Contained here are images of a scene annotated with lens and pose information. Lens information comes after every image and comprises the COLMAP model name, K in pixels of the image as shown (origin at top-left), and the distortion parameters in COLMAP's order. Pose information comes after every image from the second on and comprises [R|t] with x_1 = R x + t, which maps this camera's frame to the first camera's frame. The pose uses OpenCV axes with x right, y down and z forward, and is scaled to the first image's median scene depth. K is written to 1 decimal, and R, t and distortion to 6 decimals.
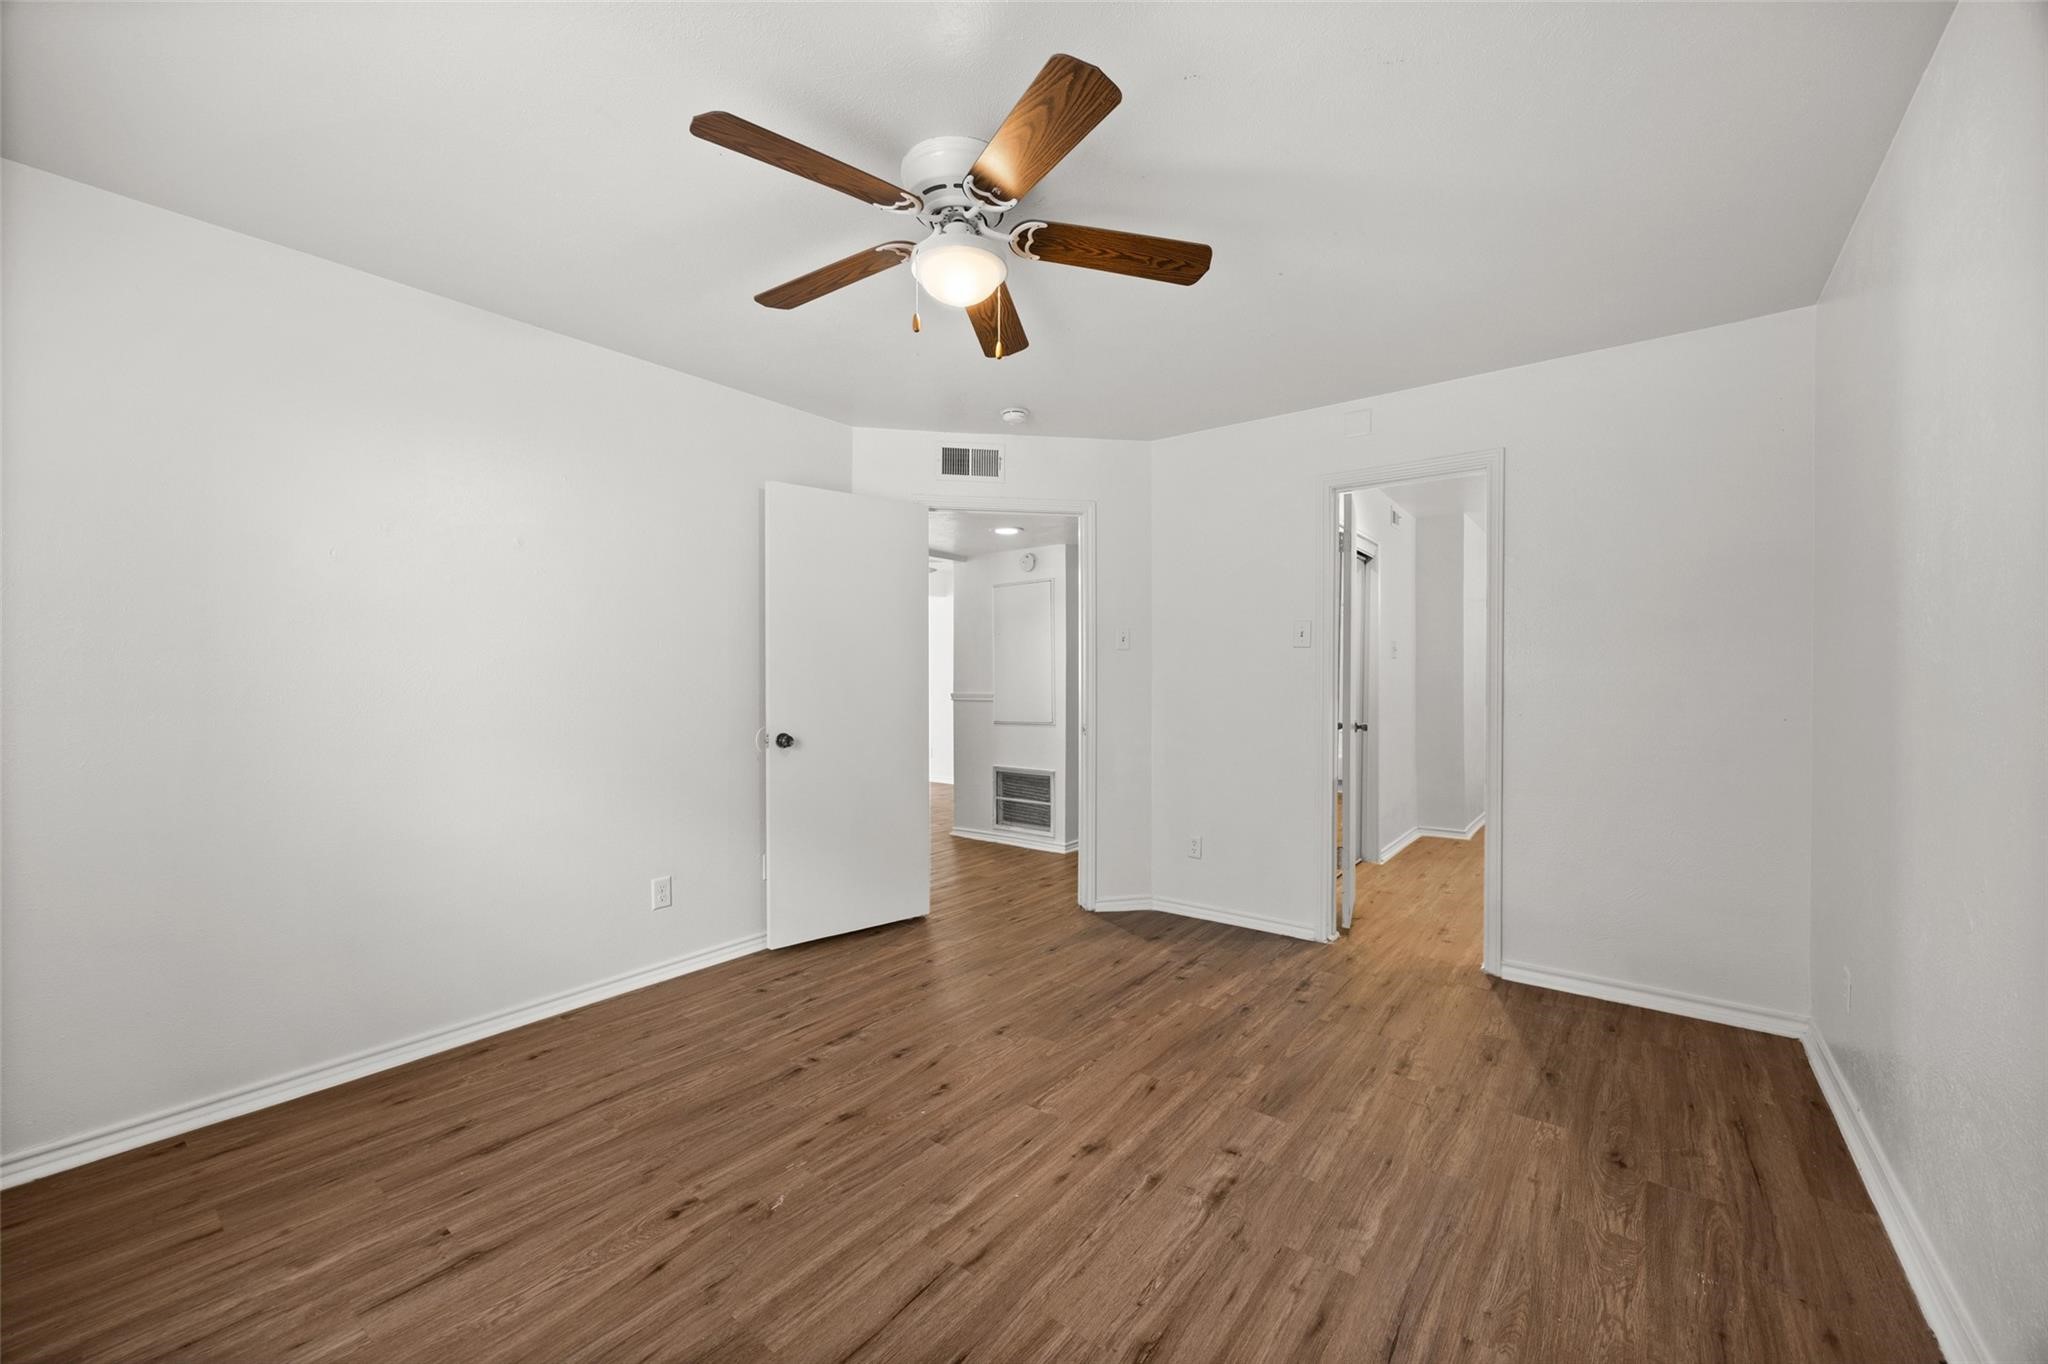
lens RADIAL K [[788.8, 0, 1024.0], [0, 788.8, 682.0], [0, 0, 1]] dist [-0.001367, -0.000096]
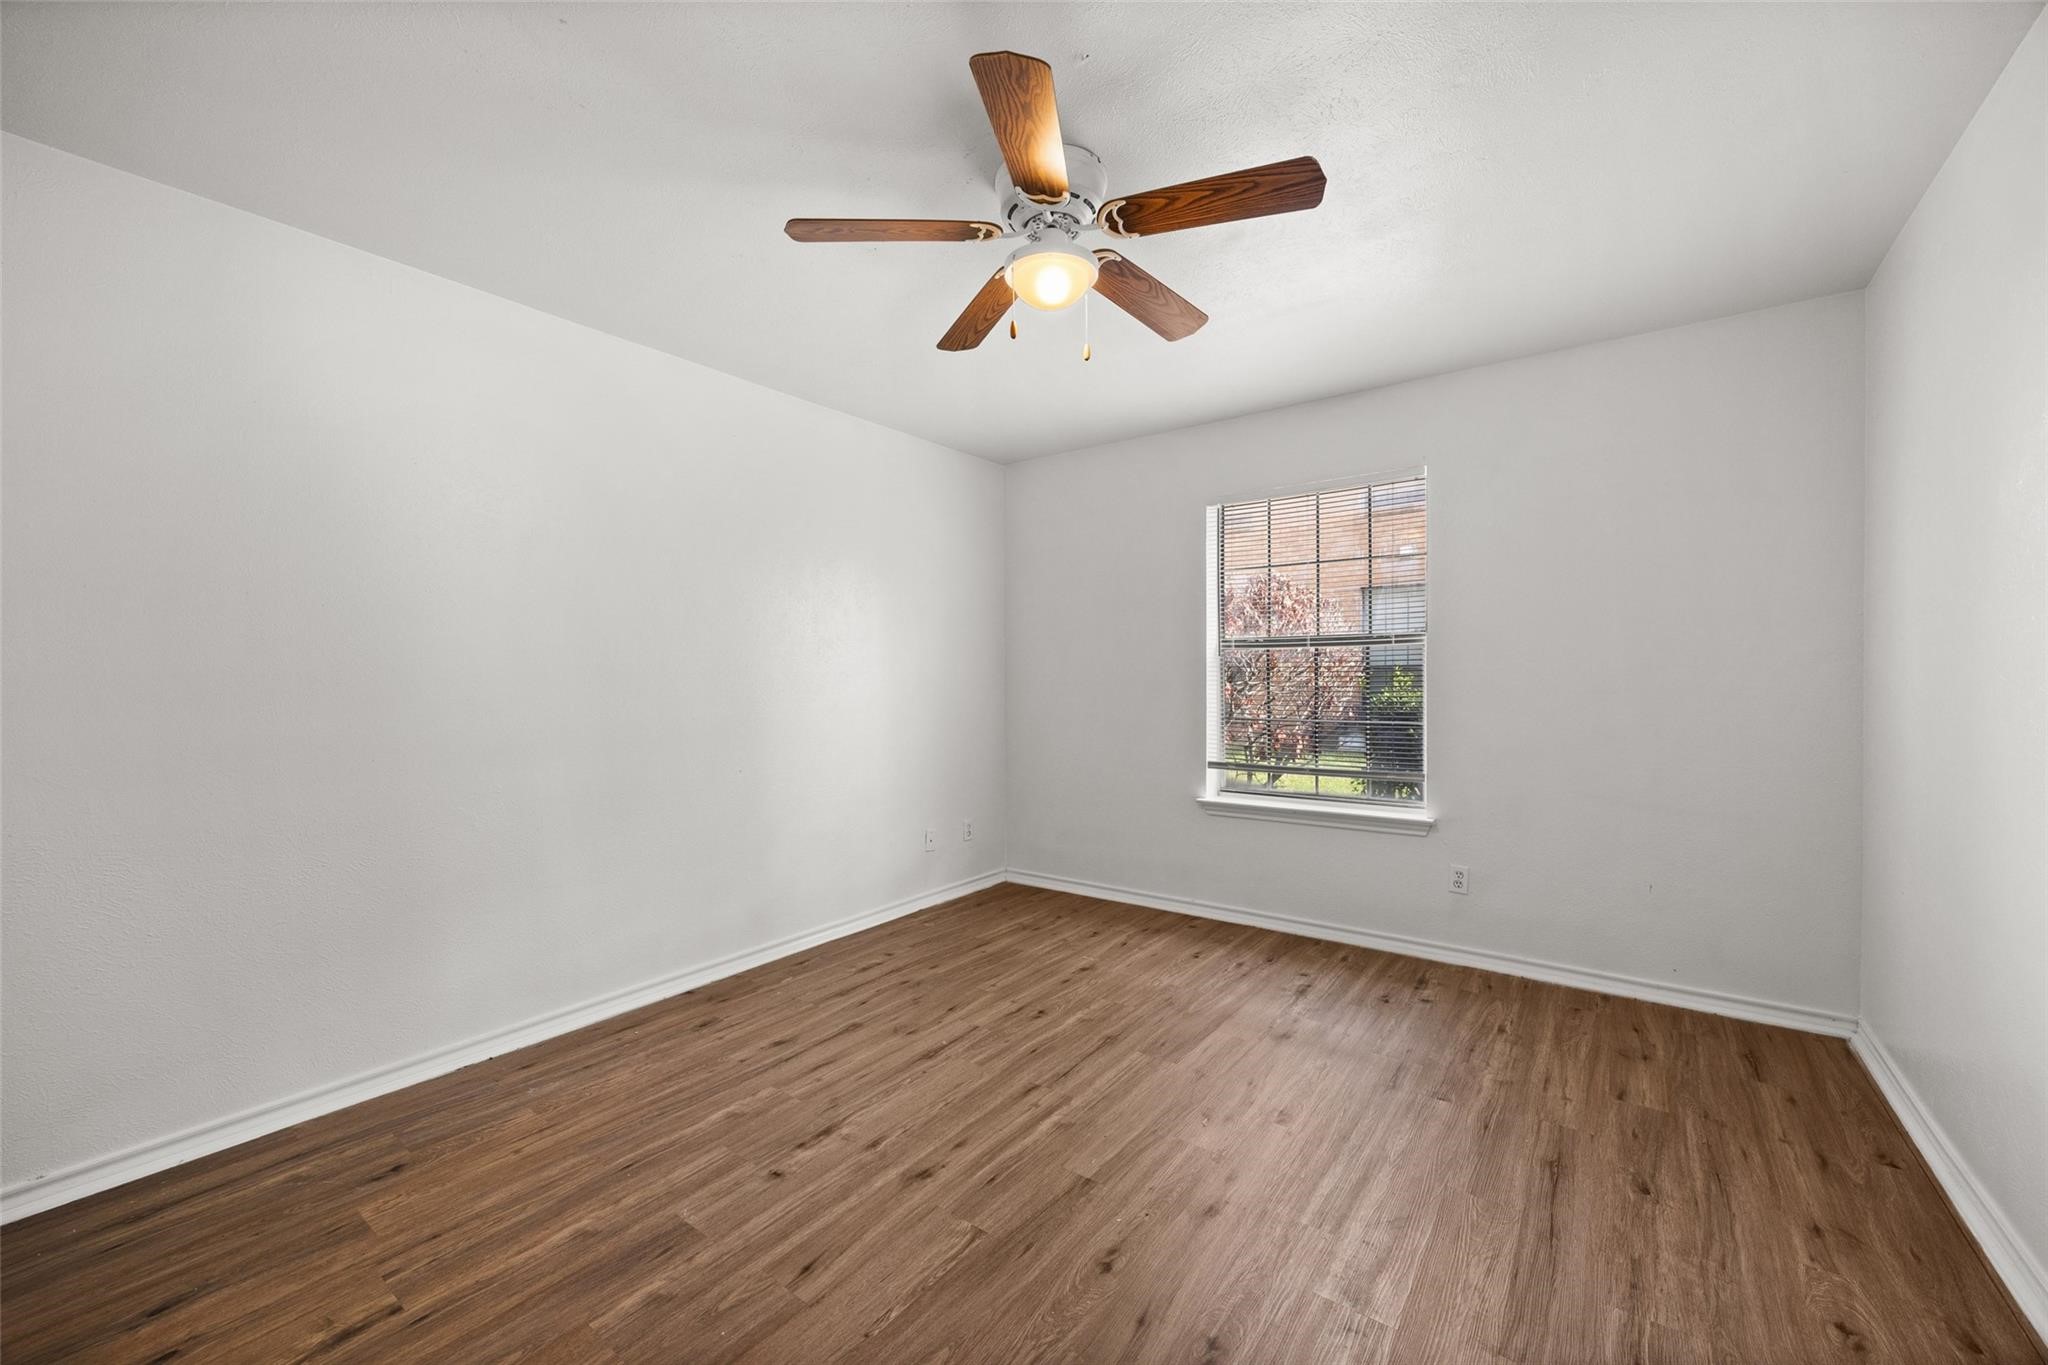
lens RADIAL K [[788.8, 0, 1024.0], [0, 788.8, 682.5], [0, 0, 1]] dist [-0.001367, -0.000096]
pose [[-0.999795, 0.008863, -0.018222, -0.024392], [0.008647, 0.999892, 0.011890, -0.008777], [0.018326, 0.011730, -0.999763, 1.971650]]
